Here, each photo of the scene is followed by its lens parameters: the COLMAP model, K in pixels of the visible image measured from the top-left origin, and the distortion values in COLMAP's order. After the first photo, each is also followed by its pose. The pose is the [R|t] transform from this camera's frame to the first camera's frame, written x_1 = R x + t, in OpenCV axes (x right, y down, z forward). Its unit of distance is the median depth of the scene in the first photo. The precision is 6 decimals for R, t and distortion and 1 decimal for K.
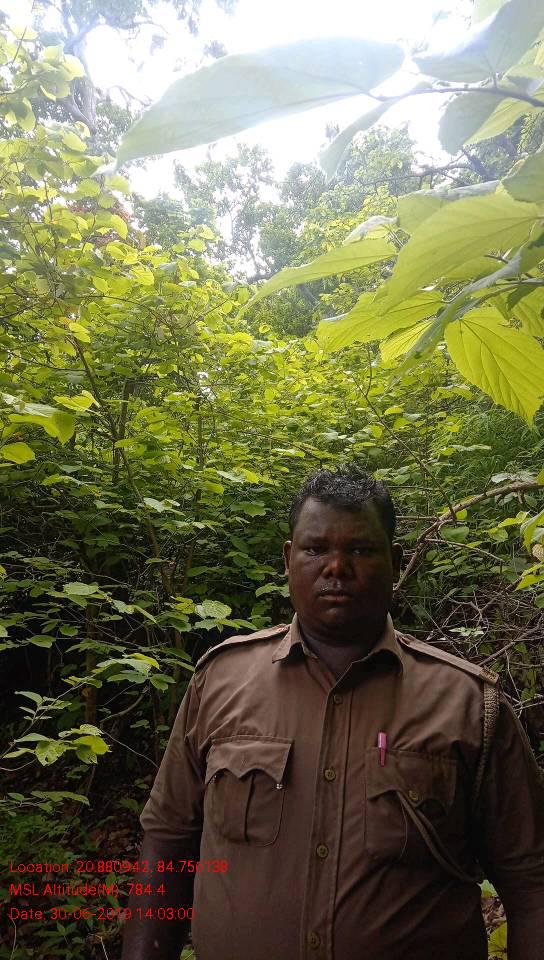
lens RADIAL K [[707.6, 0, 272.0], [0, 707.6, 480.0], [0, 0, 1]] dist [0.047754, -0.000725]
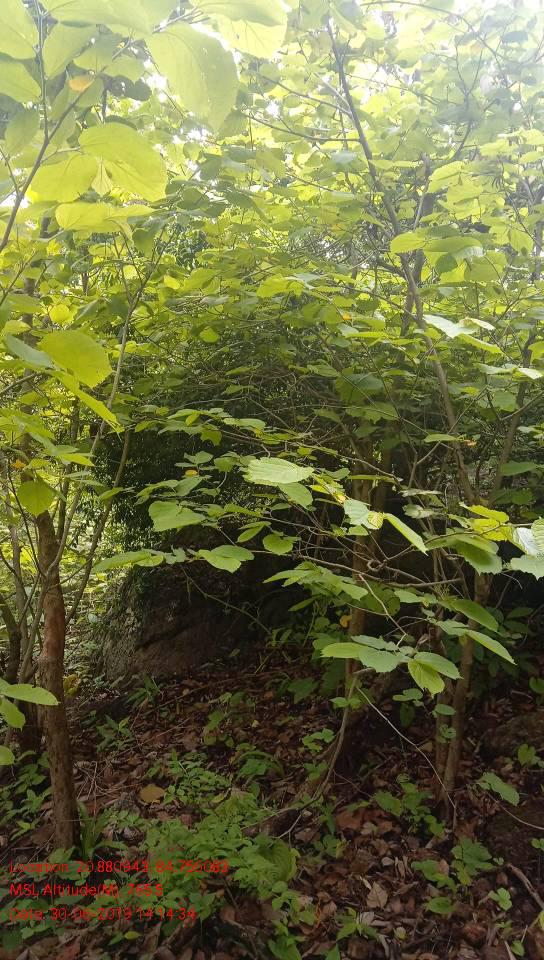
lens RADIAL K [[707.6, 0, 272.0], [0, 707.6, 480.0], [0, 0, 1]] dist [0.047754, -0.000725]
pose [[0.904912, 0.084209, -0.417185, -0.054010], [-0.027568, 0.989769, 0.139988, 0.077358], [0.424705, -0.115176, 0.897975, 0.469961]]
